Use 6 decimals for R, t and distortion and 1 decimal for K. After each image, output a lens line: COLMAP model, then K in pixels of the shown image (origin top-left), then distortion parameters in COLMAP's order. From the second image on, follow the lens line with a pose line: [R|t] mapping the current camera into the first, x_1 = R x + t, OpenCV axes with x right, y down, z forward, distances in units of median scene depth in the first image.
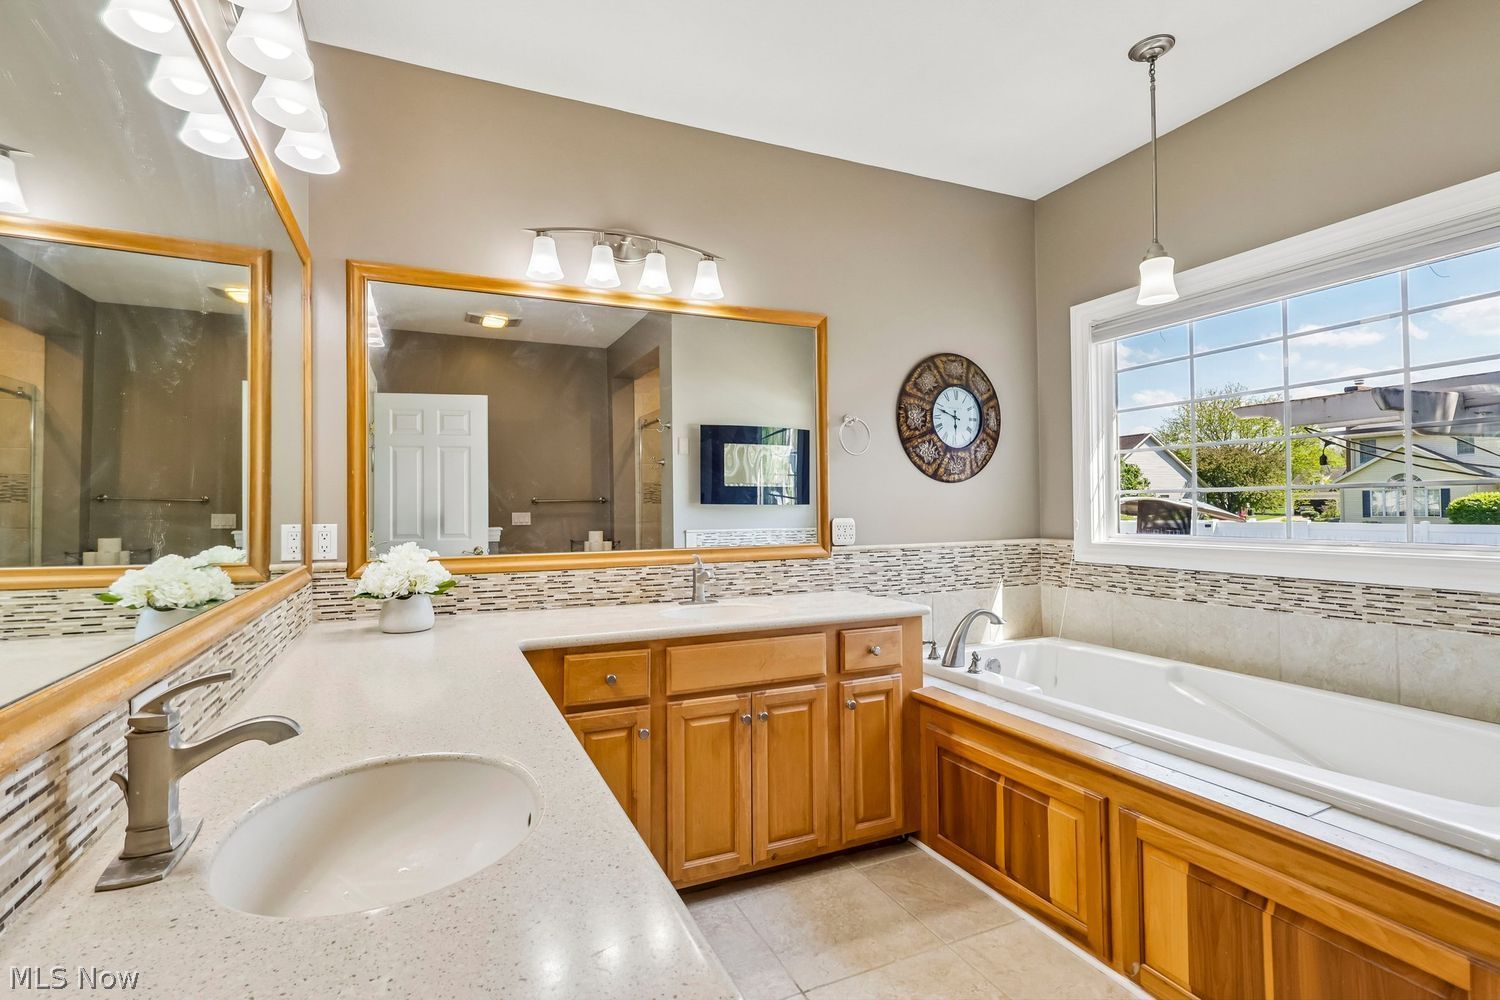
lens RADIAL K [[706.3, 0, 749.7], [0, 706.3, 498.3], [0, 0, 1]] dist [0.002488, -0.000733]
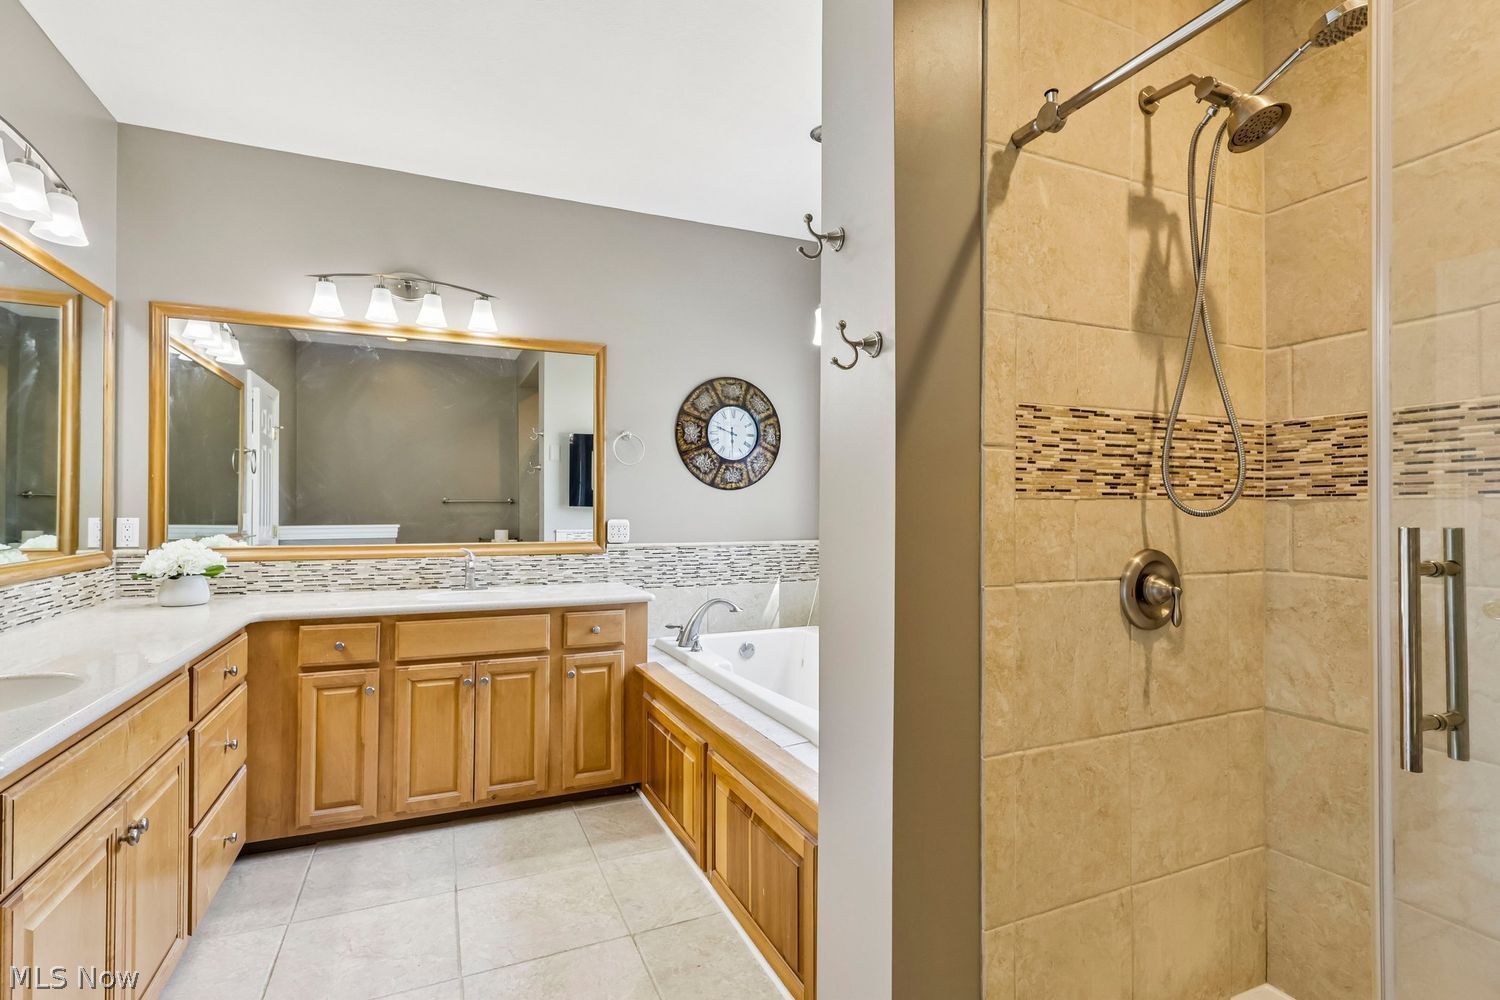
lens RADIAL K [[706.3, 0, 748.5], [0, 706.3, 500.9], [0, 0, 1]] dist [0.002488, -0.000733]
pose [[0.999878, 0.014121, -0.006667, 0.433689], [-0.014115, 0.999900, 0.000934, -0.008176], [0.006680, -0.000840, 0.999977, -0.194567]]
